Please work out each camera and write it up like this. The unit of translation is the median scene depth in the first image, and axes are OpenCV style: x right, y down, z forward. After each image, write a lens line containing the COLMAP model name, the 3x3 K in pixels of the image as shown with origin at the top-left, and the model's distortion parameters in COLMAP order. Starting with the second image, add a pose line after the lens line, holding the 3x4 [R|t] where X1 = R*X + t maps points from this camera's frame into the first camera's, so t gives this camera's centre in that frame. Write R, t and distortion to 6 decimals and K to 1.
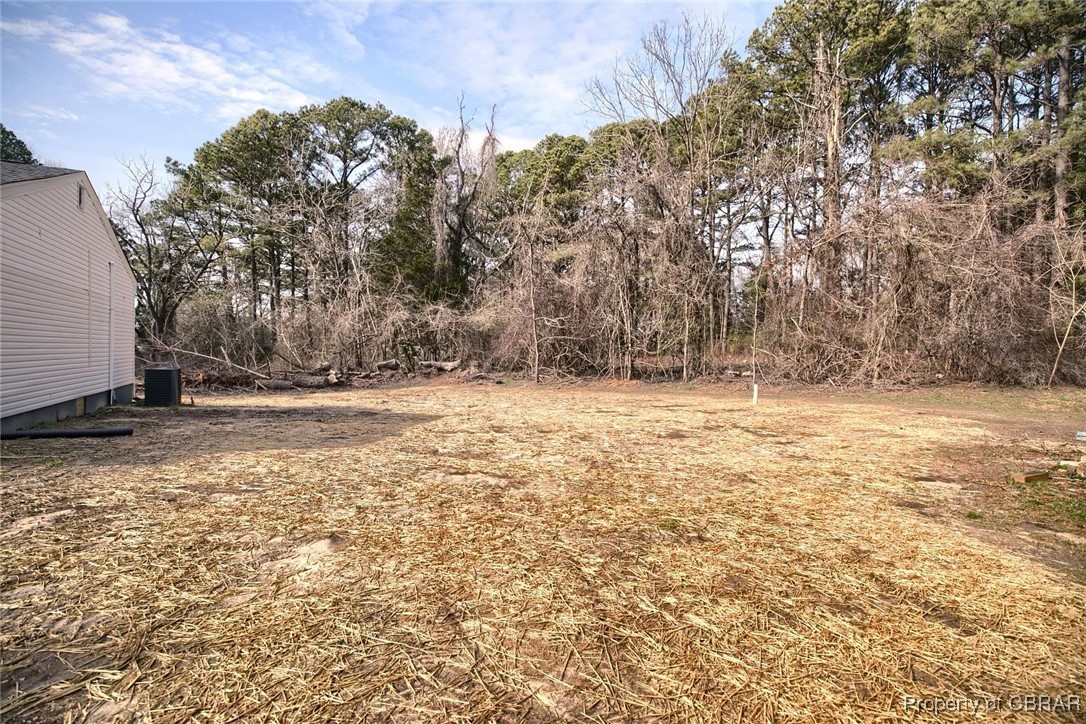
lens RADIAL K [[496.7, 0, 538.6], [0, 496.7, 362.8], [0, 0, 1]] dist [-0.041861, 0.012940]
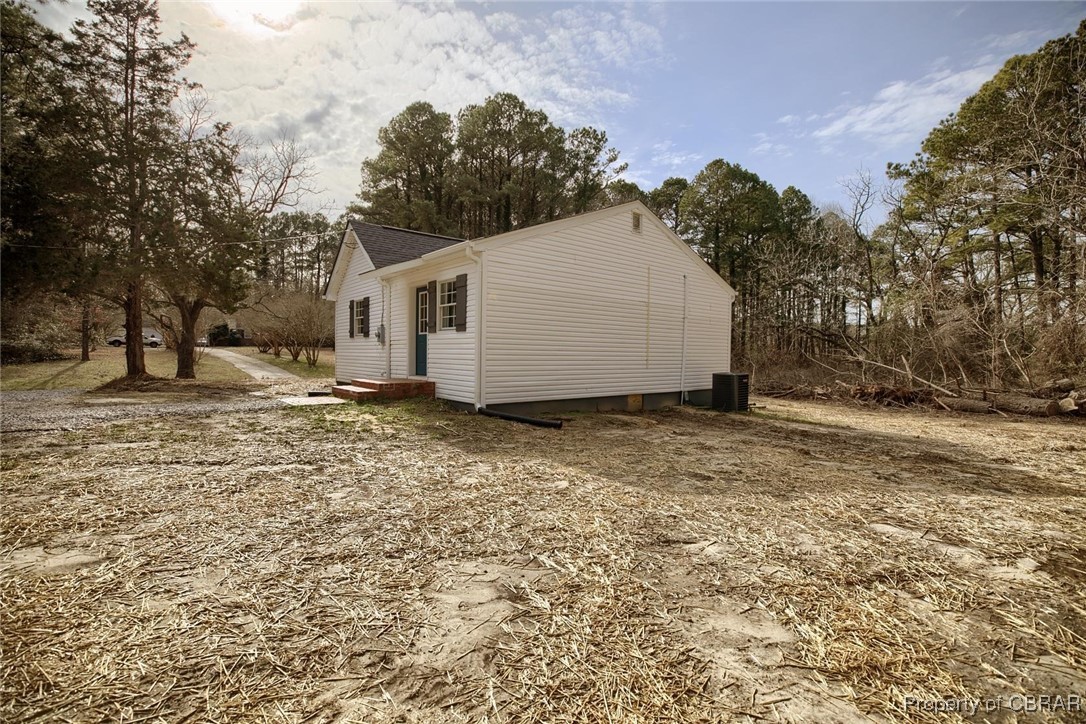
lens RADIAL K [[496.7, 0, 538.6], [0, 496.7, 362.8], [0, 0, 1]] dist [-0.041861, 0.012940]
pose [[0.210617, 0.004422, -0.977559, 0.058863], [-0.033036, 0.999451, -0.002596, 0.002057], [0.977010, 0.032841, 0.210647, 0.183444]]
